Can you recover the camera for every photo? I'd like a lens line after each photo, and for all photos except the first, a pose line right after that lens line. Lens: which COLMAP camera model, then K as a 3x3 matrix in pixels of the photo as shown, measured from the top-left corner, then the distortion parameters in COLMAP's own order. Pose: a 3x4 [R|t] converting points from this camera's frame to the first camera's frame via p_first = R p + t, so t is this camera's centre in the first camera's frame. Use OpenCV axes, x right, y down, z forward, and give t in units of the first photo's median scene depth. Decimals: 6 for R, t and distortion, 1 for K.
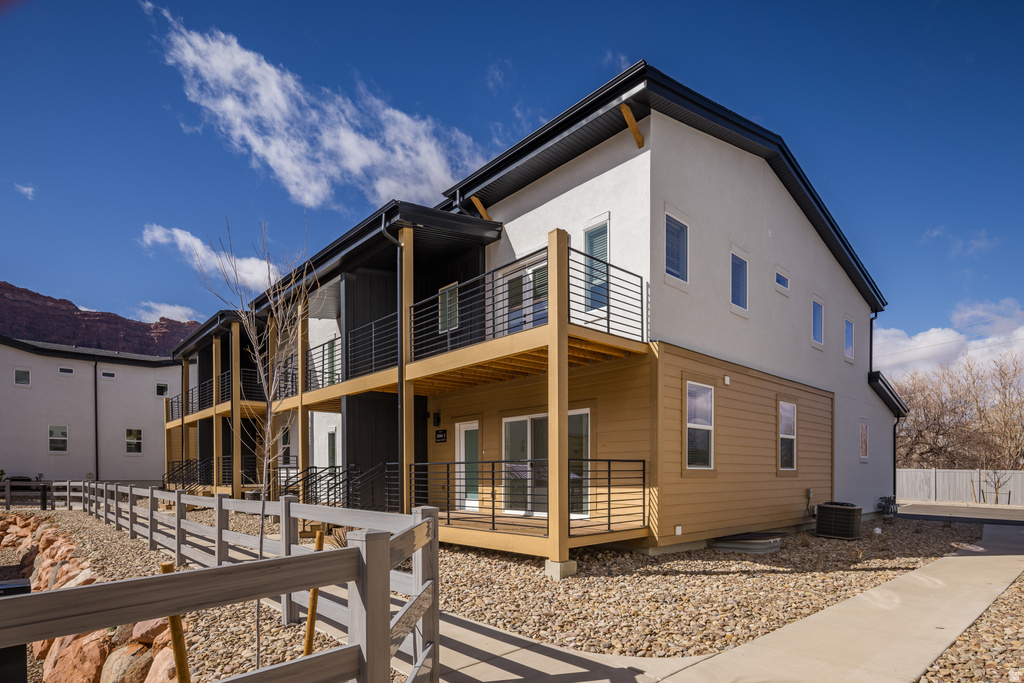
lens RADIAL K [[495.0, 0, 512.0], [0, 495.0, 341.5], [0, 0, 1]] dist [-0.000269, -0.000085]
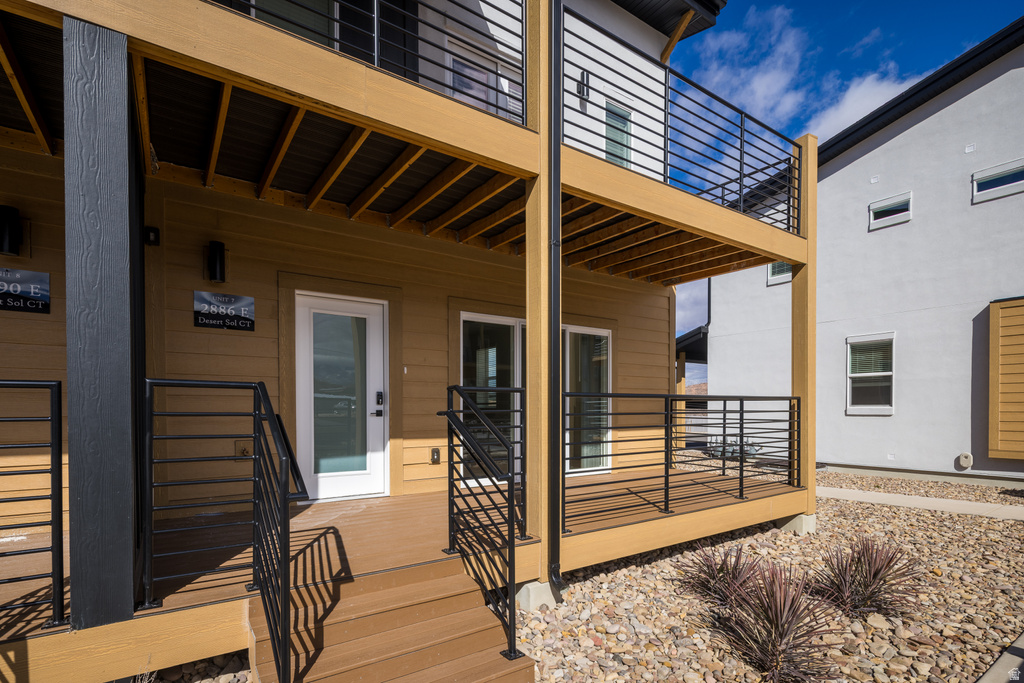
lens RADIAL K [[495.0, 0, 512.0], [0, 495.0, 341.5], [0, 0, 1]] dist [-0.000269, -0.000085]
pose [[0.093247, 0.115816, 0.988884, -0.604343], [-0.252296, 0.963543, -0.089058, 0.259530], [-0.963147, -0.241187, 0.119068, 1.054875]]
